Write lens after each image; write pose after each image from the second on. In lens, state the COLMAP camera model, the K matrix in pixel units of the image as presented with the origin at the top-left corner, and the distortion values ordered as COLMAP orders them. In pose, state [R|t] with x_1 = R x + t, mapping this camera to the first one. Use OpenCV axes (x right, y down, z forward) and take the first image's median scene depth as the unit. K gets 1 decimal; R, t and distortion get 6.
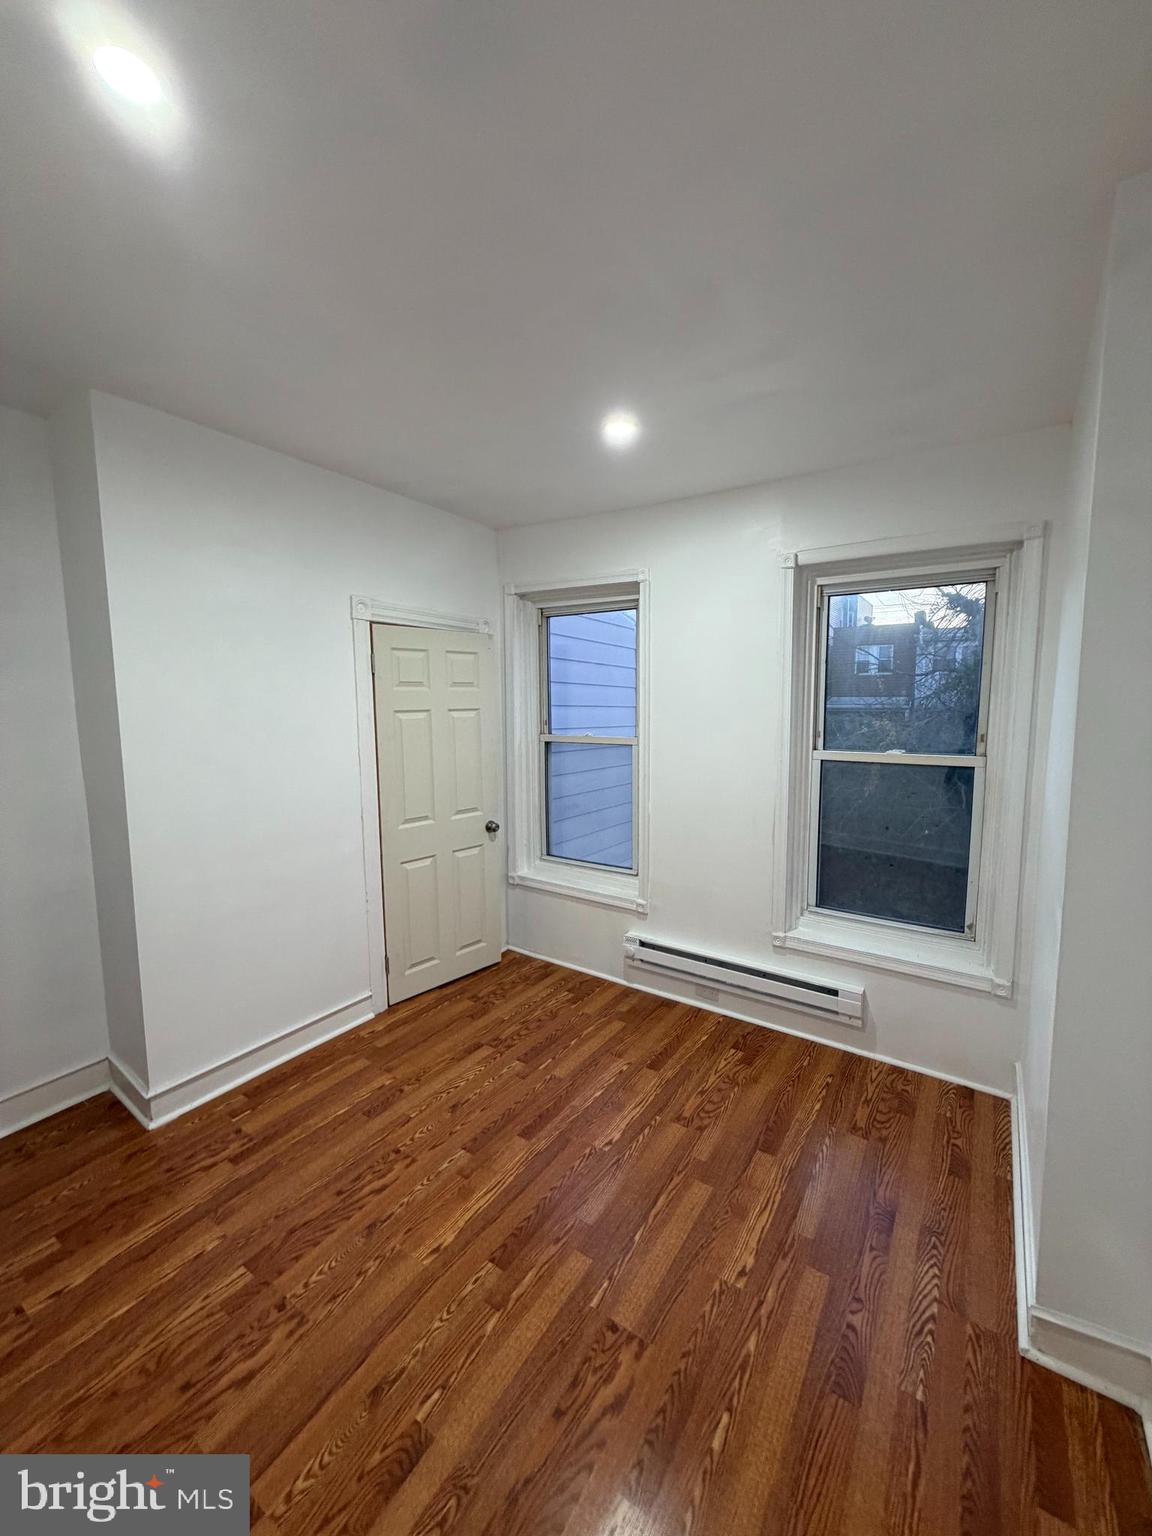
lens RADIAL K [[609.6, 0, 556.2], [0, 609.6, 774.4], [0, 0, 1]] dist [-0.001147, 0.000558]
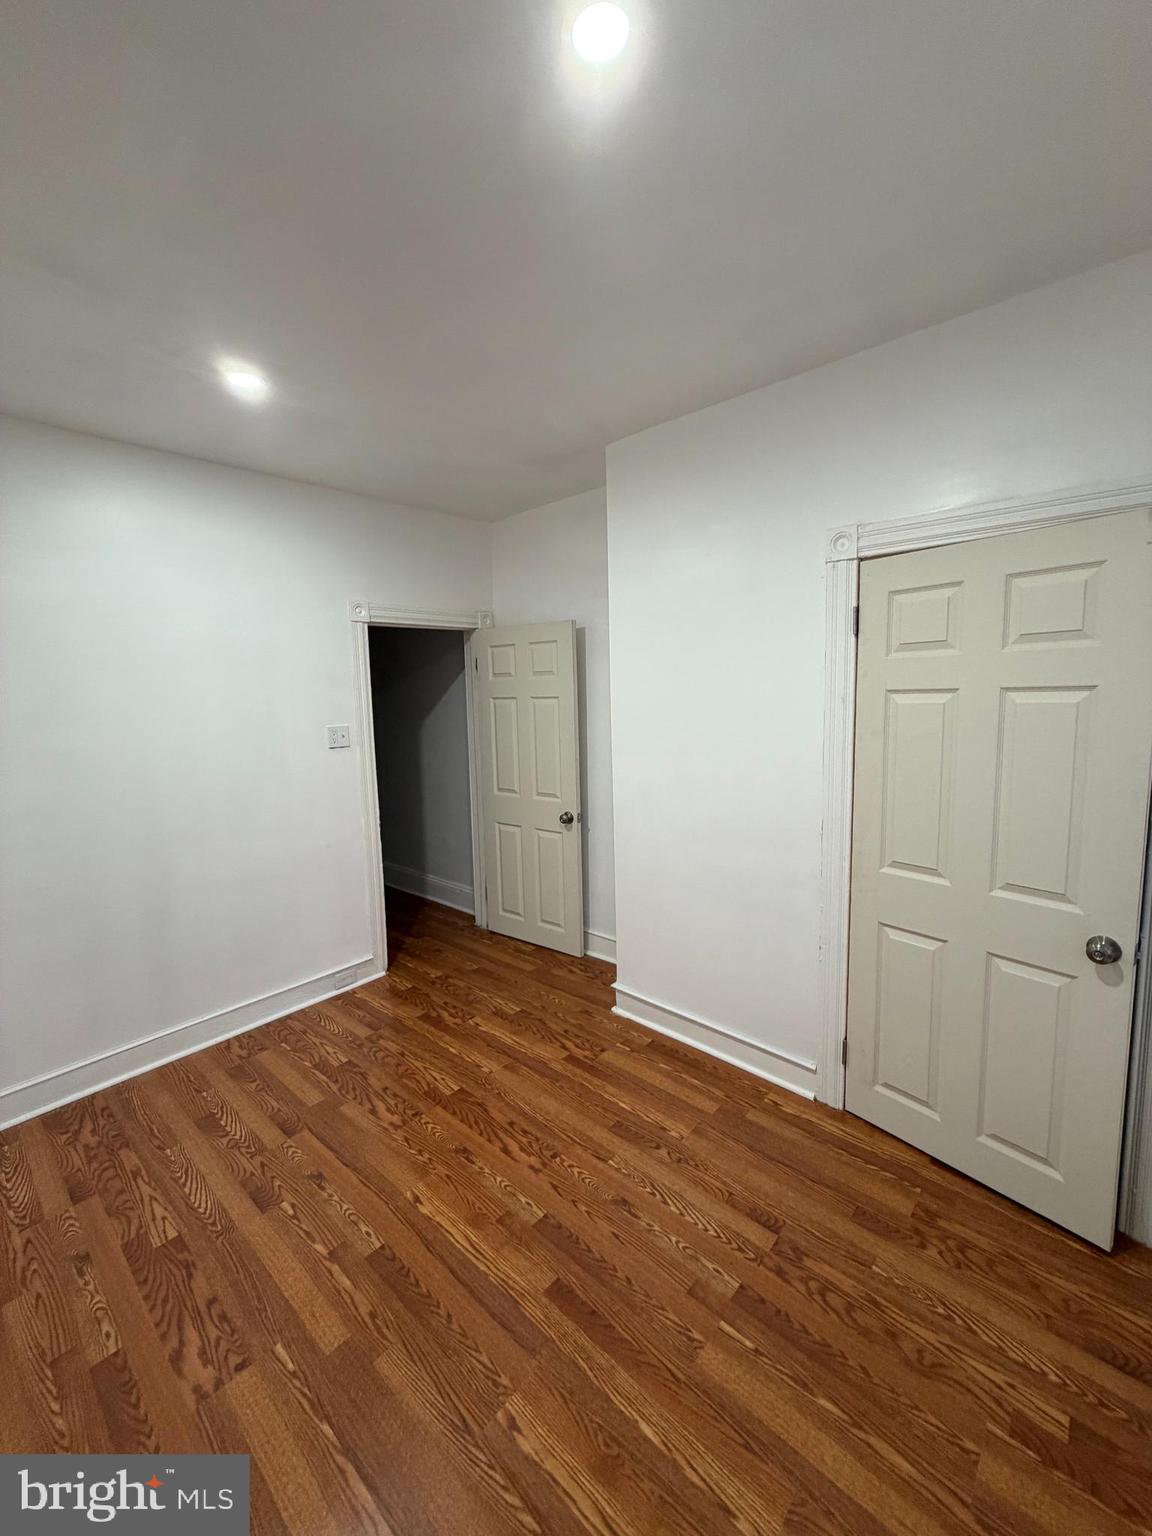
lens RADIAL K [[609.6, 0, 599.4], [0, 609.6, 775.4], [0, 0, 1]] dist [-0.001147, 0.000558]
pose [[-0.107490, 0.145776, -0.983461, 0.540182], [-0.095734, 0.983078, 0.156183, -0.115031], [0.989586, 0.110939, -0.091716, 1.008599]]
